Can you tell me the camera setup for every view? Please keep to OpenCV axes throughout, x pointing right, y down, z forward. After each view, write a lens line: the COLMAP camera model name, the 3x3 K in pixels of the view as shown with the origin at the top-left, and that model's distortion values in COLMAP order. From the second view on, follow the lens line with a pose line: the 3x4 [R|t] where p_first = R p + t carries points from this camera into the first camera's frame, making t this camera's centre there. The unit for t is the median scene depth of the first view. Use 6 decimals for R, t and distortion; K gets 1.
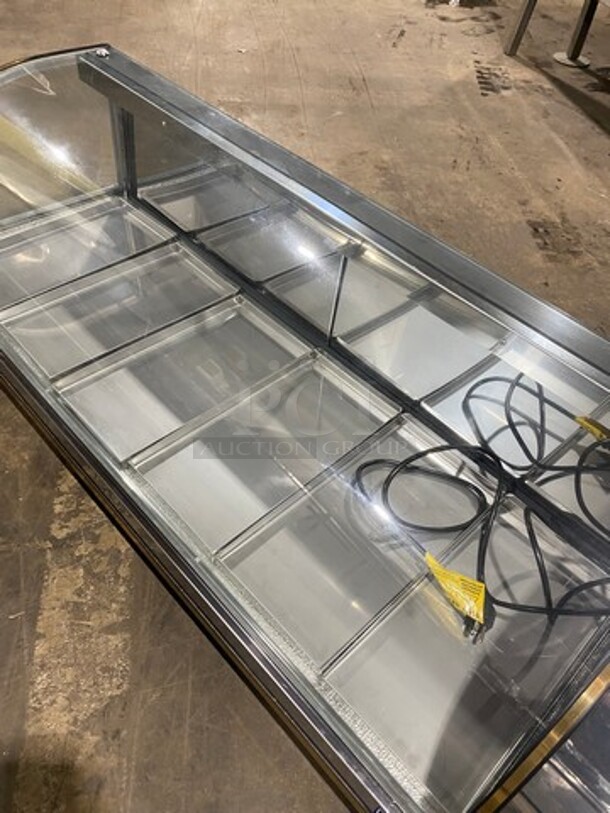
lens RADIAL K [[626.9, 0, 305.0], [0, 626.9, 406.5], [0, 0, 1]] dist [-0.002508, 0.011551]
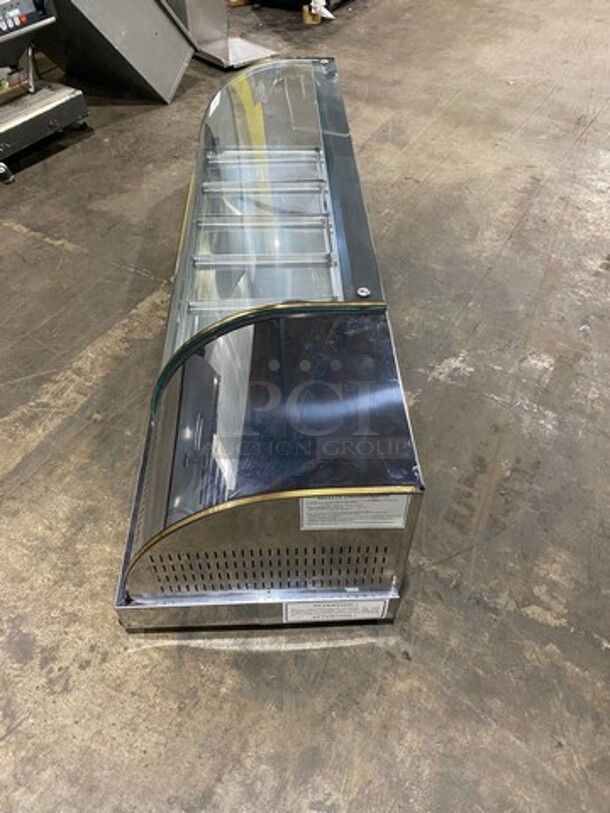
lens RADIAL K [[626.9, 0, 305.0], [0, 626.9, 406.5], [0, 0, 1]] dist [-0.002508, 0.011551]
pose [[0.797008, 0.374823, -0.473588, 0.388237], [-0.399982, 0.915096, 0.051121, 0.116228], [0.452540, 0.148683, 0.879262, -0.178566]]
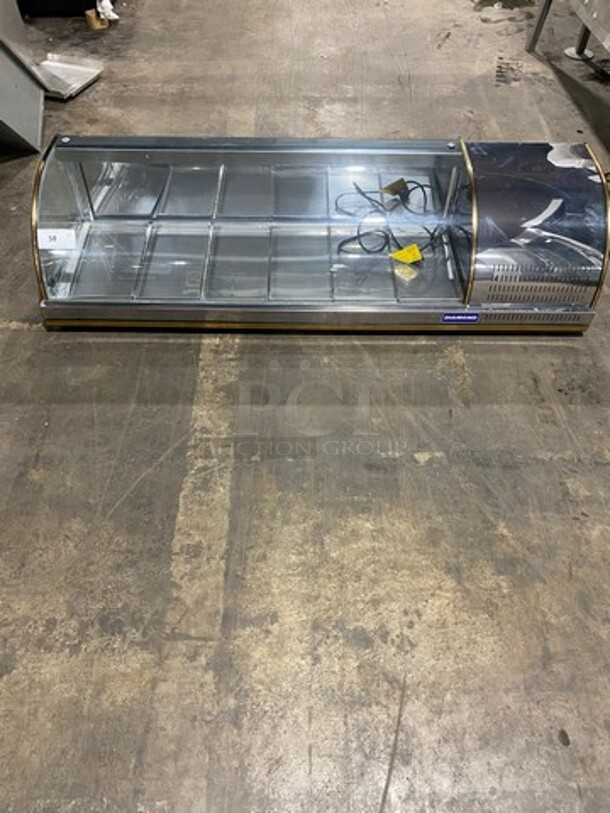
lens RADIAL K [[626.9, 0, 305.0], [0, 626.9, 406.5], [0, 0, 1]] dist [-0.002508, 0.011551]
pose [[0.987912, 0.054895, -0.144974, 0.099676], [-0.047856, 0.997520, 0.051607, 0.139871], [0.147447, -0.044045, 0.988089, -0.413843]]
